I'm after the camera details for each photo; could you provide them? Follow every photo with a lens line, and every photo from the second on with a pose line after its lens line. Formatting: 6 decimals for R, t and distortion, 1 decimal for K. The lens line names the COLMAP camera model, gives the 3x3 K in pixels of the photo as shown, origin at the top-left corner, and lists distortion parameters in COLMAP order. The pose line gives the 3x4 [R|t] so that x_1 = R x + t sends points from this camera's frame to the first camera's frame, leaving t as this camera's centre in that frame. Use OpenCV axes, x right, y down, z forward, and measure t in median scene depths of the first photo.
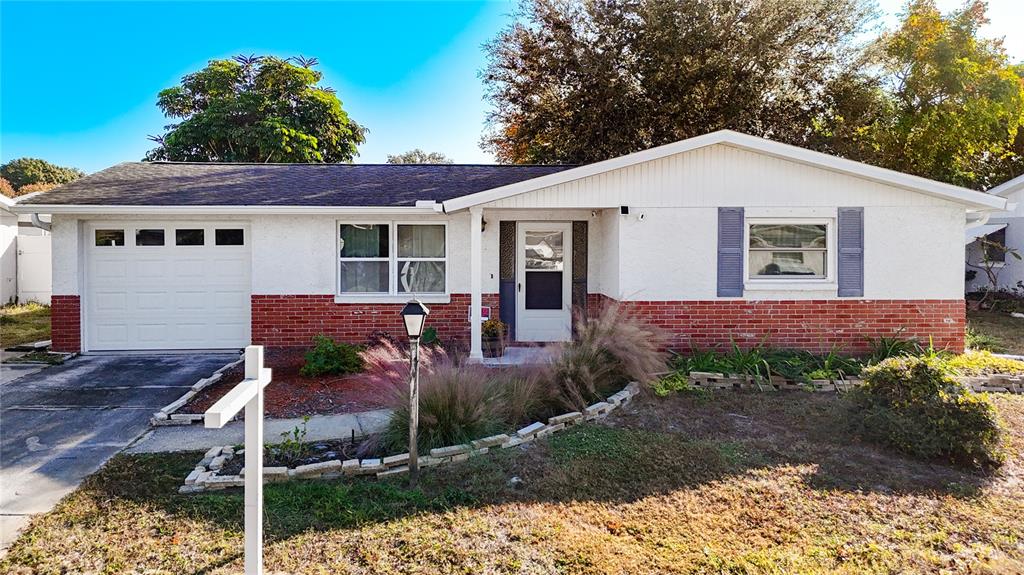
lens RADIAL K [[764.4, 0, 504.3], [0, 764.4, 244.5], [0, 0, 1]] dist [0.030381, 0.000033]
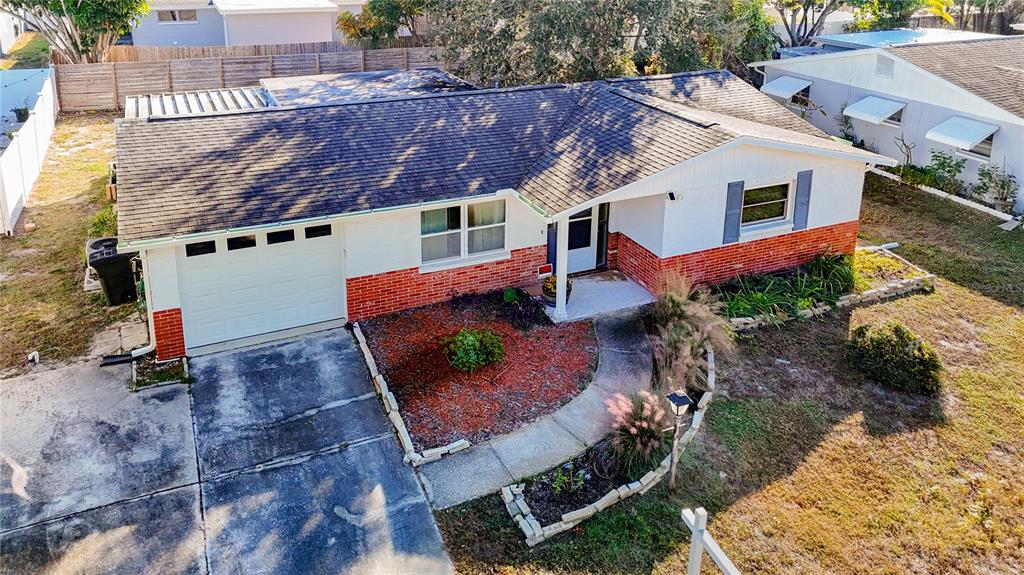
lens RADIAL K [[780.9, 0, 513.0], [0, 780.9, 135.8], [0, 0, 1]] dist [0.031472, 0.001068]
pose [[0.926223, -0.089898, 0.366100, -0.545056], [-0.003551, 0.969026, 0.246935, -0.449479], [-0.376959, -0.230017, 0.897215, -0.059570]]
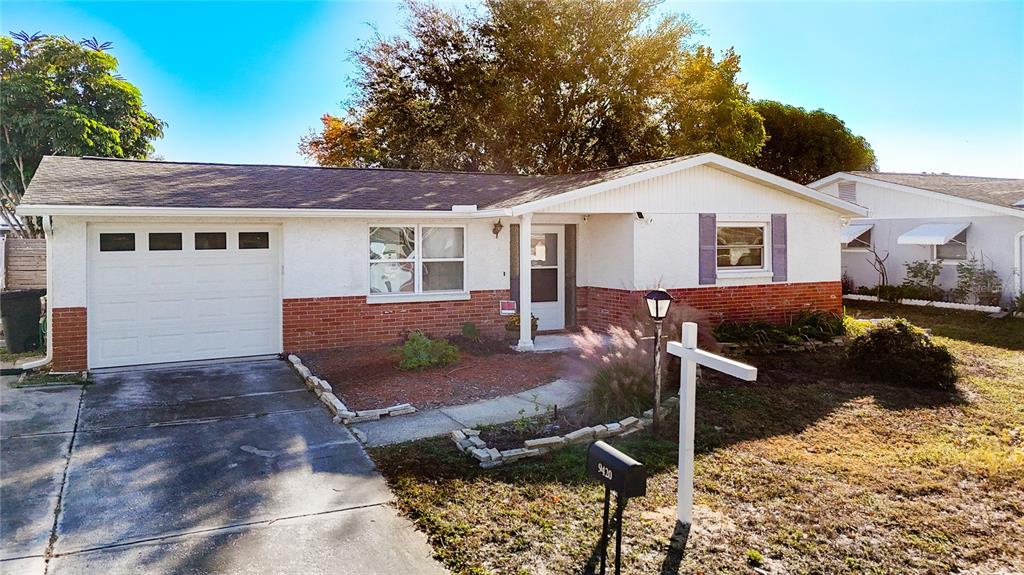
lens RADIAL K [[763.5, 0, 511.4], [0, 763.5, 226.3], [0, 0, 1]] dist [0.056590, -0.059691]
pose [[0.912919, -0.000439, 0.408140, -0.504767], [0.011533, 0.999628, -0.024720, 0.000213], [-0.407977, 0.027274, 0.912585, -0.022588]]
